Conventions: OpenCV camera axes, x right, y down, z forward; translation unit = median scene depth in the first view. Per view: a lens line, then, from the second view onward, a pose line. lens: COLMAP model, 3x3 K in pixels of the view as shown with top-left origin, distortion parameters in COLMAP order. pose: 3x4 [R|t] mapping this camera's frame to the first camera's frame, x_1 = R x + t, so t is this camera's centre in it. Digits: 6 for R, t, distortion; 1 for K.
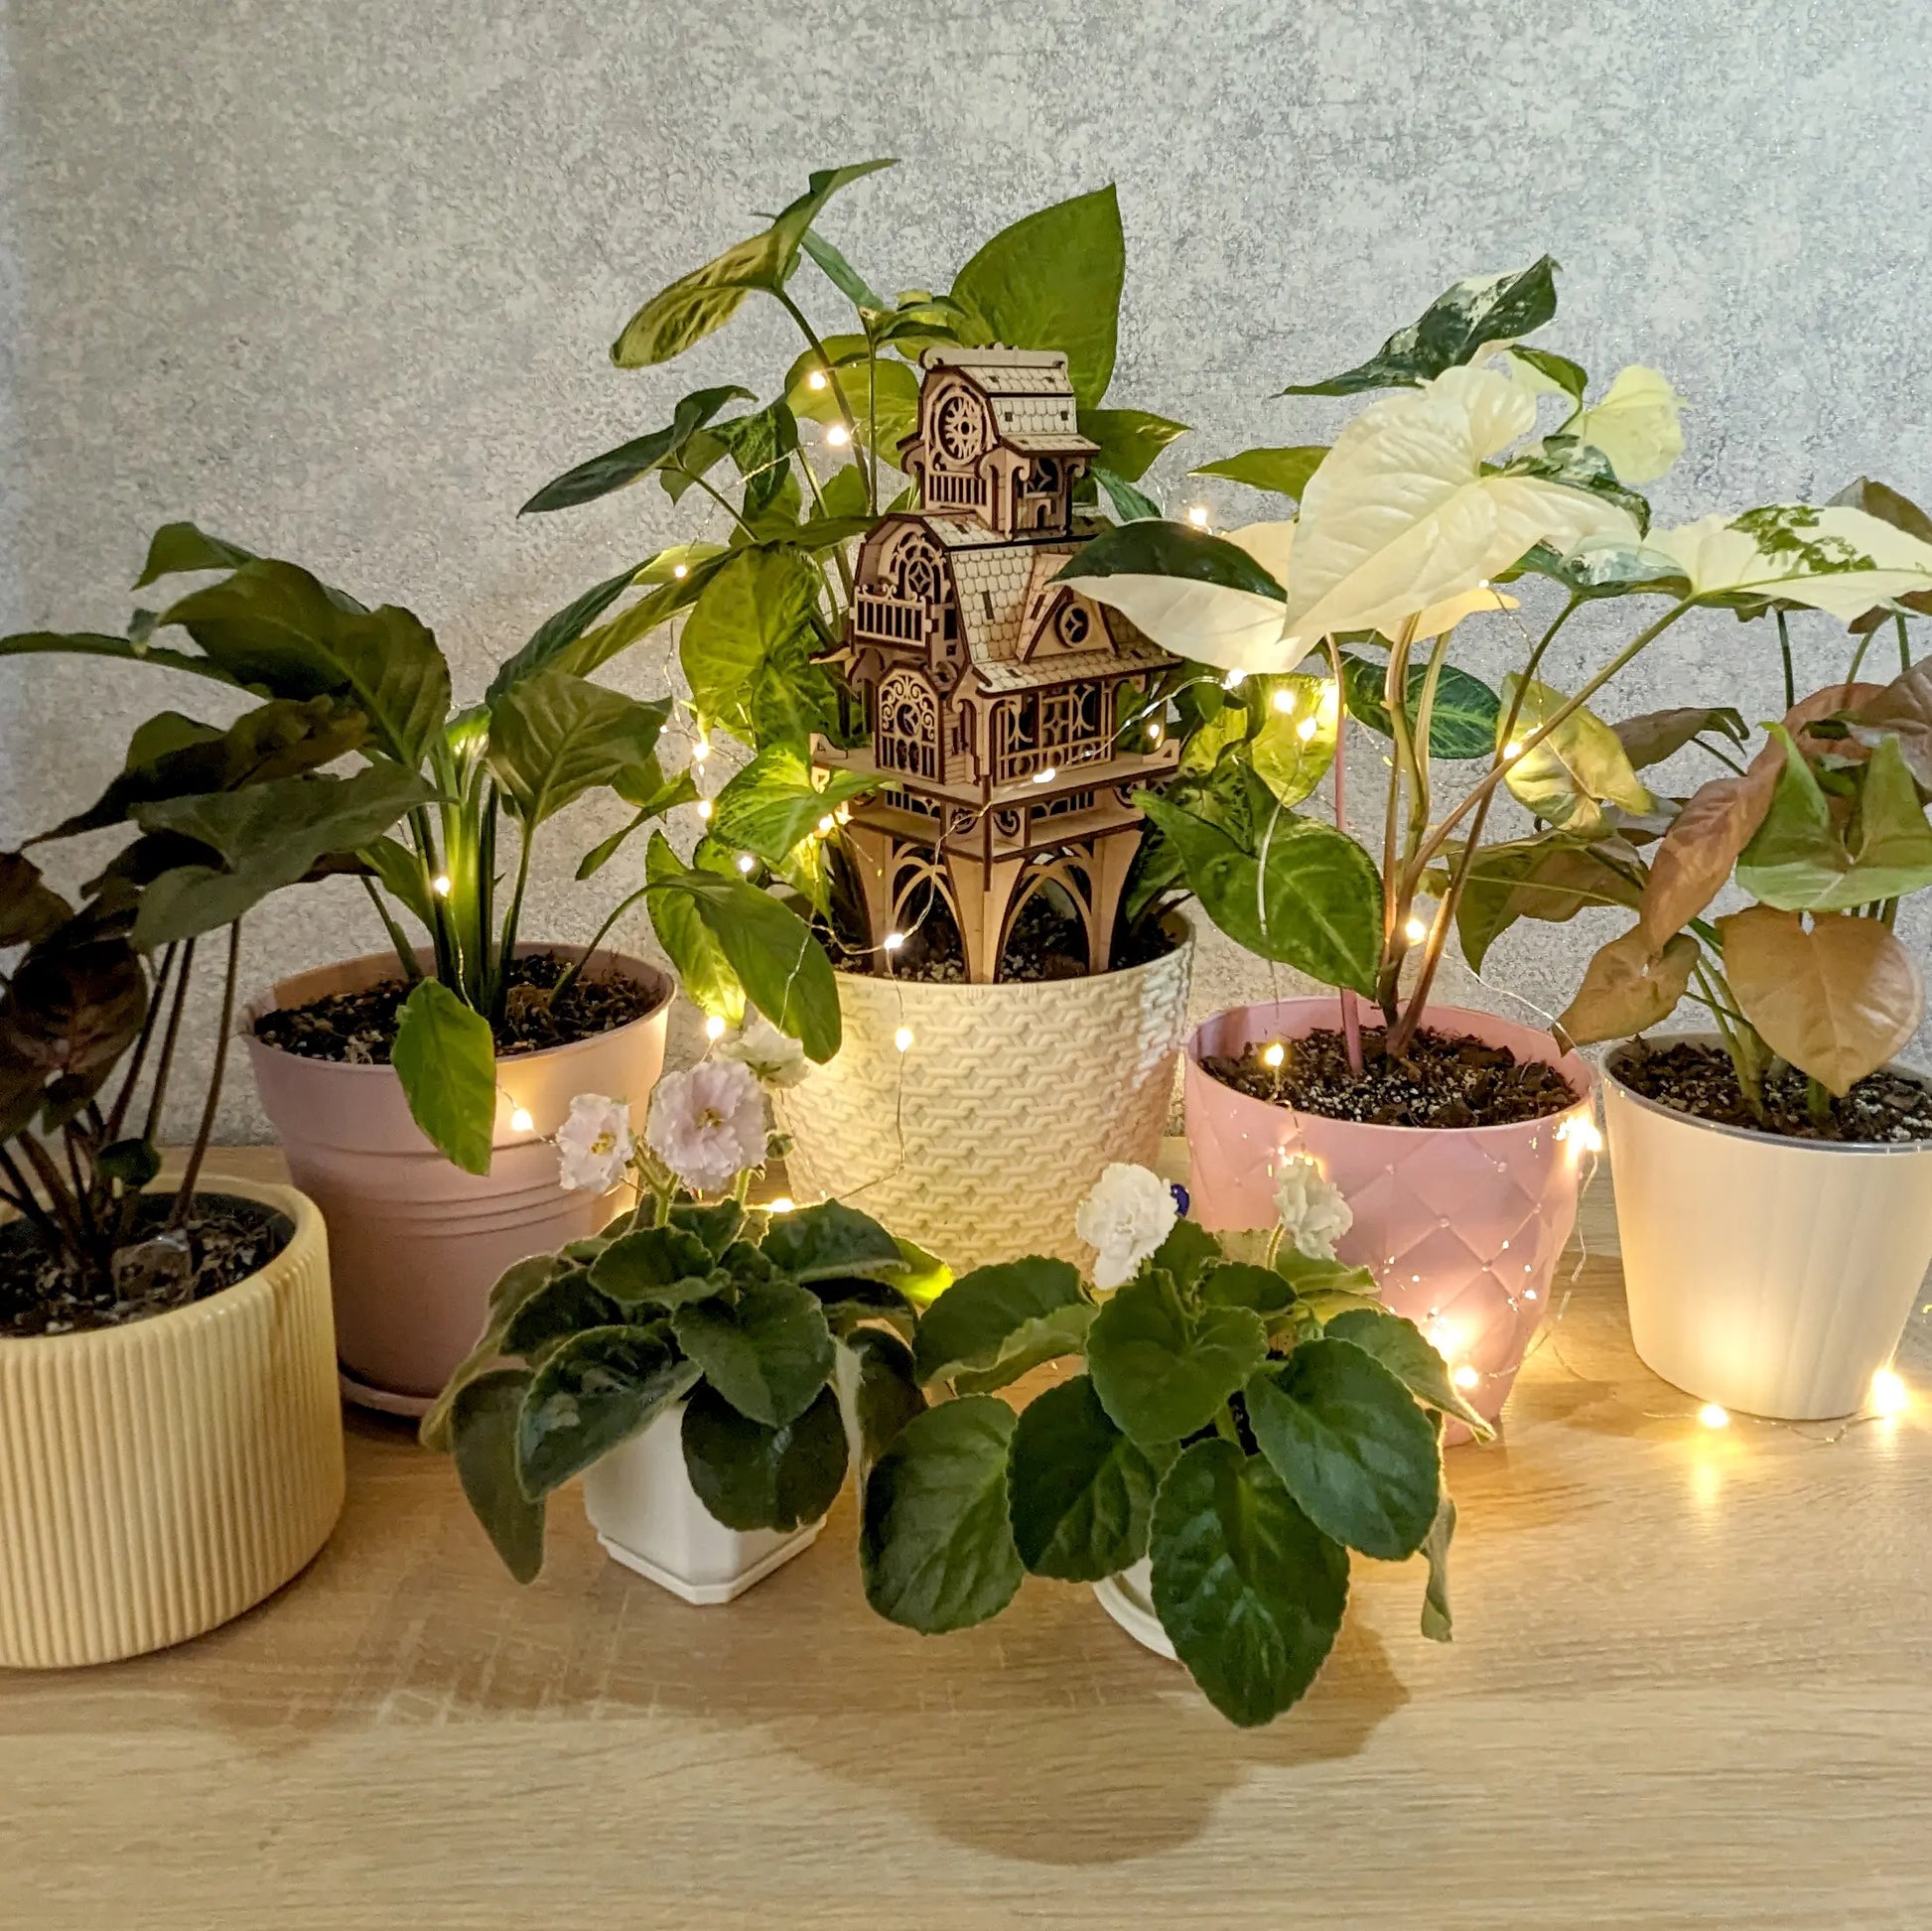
lens RADIAL K [[2332.8, 0, 997.5], [0, 2332.8, 1000.3], [0, 0, 1]] dist [-0.001208, -0.006665]
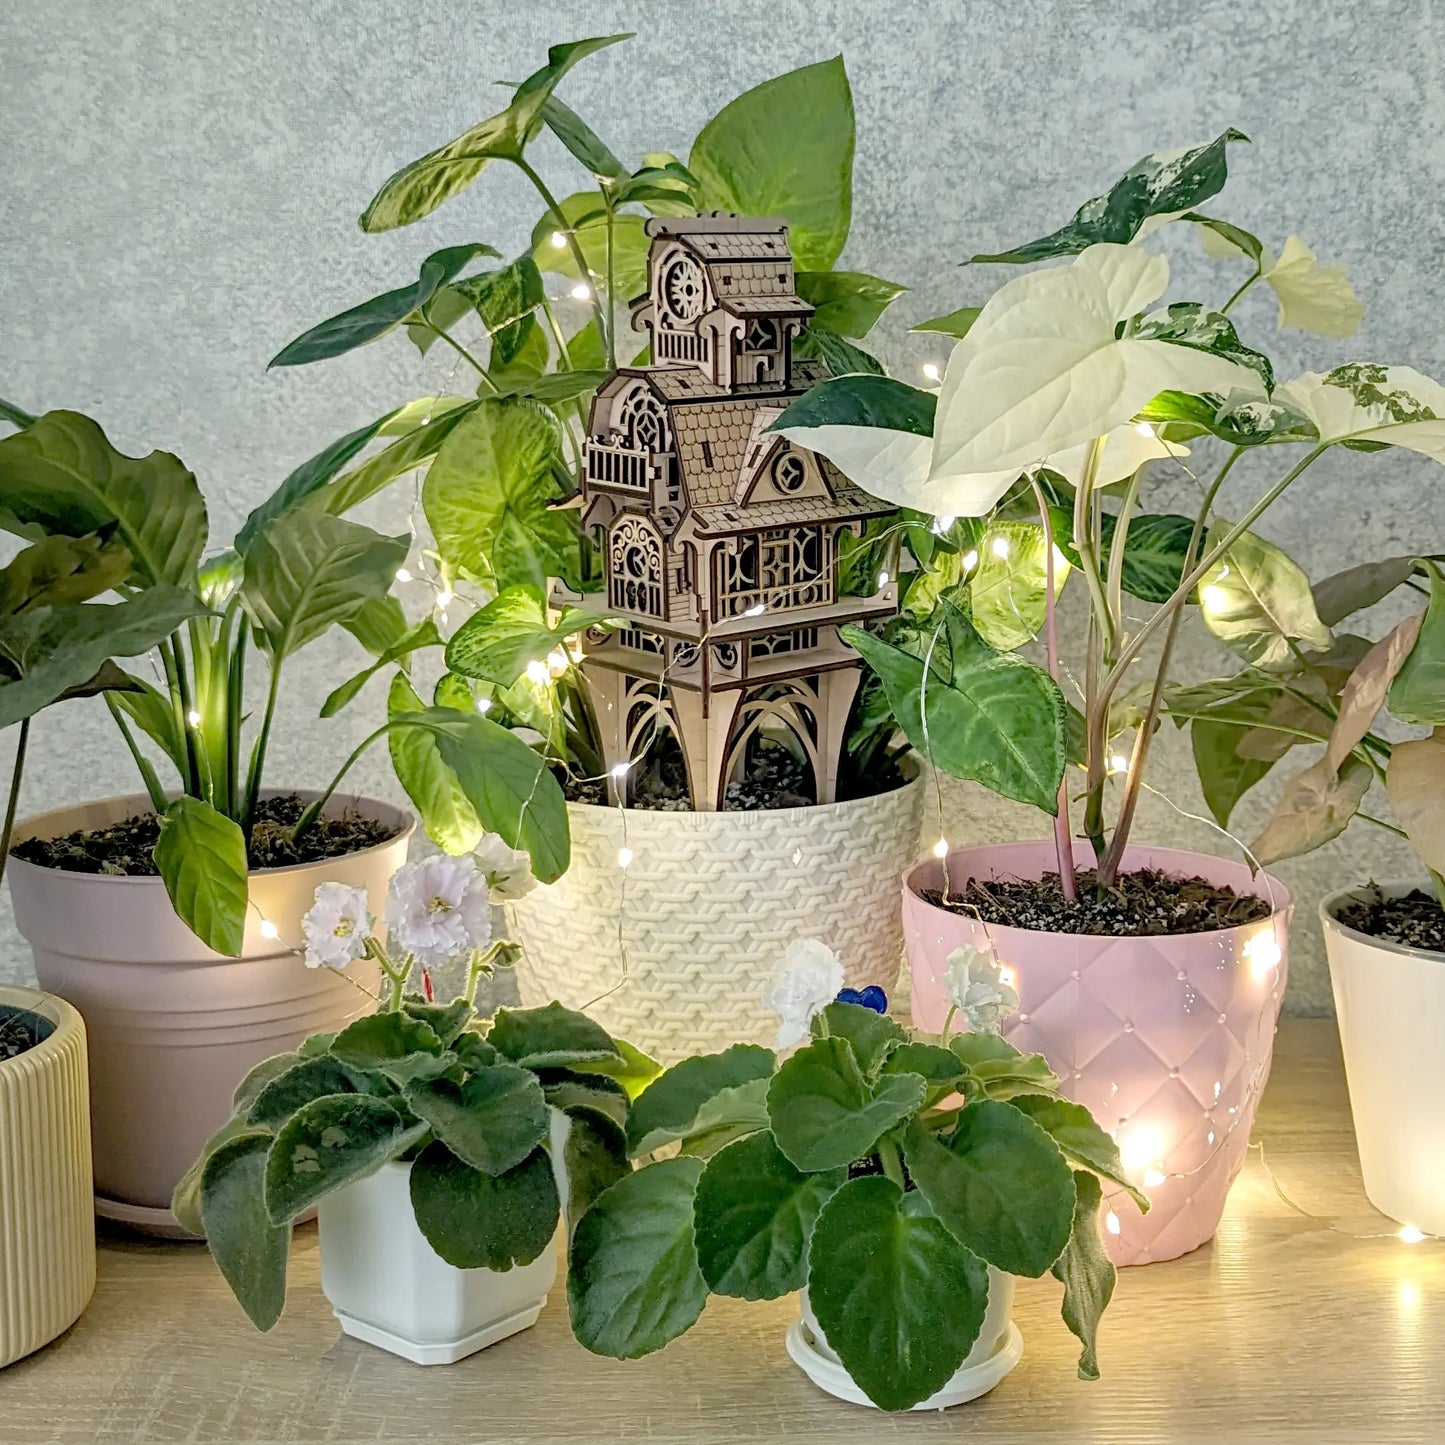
lens RADIAL K [[2822.2, 0, 774.0], [0, 2822.2, 742.1], [0, 0, 1]] dist [0.139304, -0.683496]
pose [[0.999861, 0.001833, -0.016560, 0.046415], [-0.002998, 0.997503, -0.070565, 0.052736], [0.016390, 0.070605, 0.997370, -0.278494]]
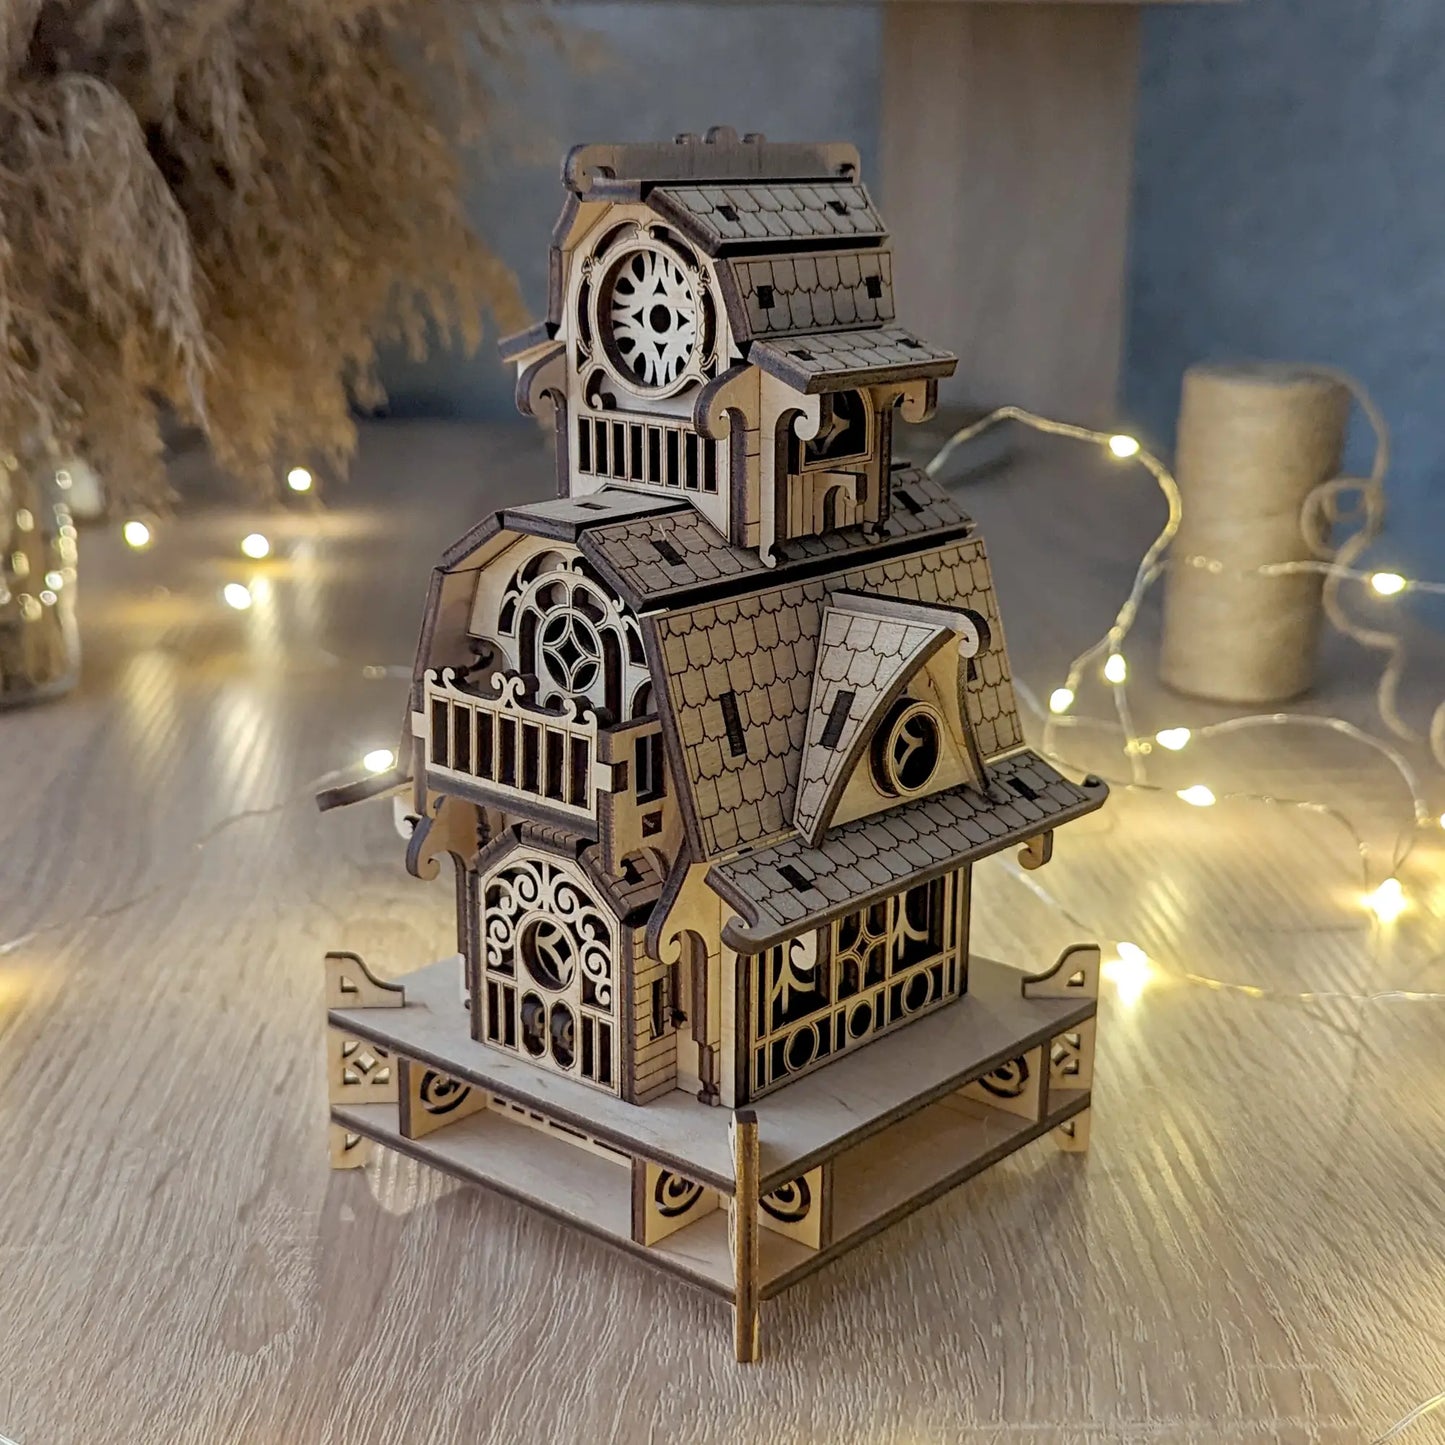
lens RADIAL K [[2976.2, 0, 724.7], [0, 2976.2, 831.4], [0, 0, 1]] dist [0.201413, -0.209343]
pose [[0.996725, -0.023997, 0.077228, -0.048477], [0.025810, 0.999412, -0.022569, -0.131204], [-0.076641, 0.024488, 0.996758, 0.417929]]
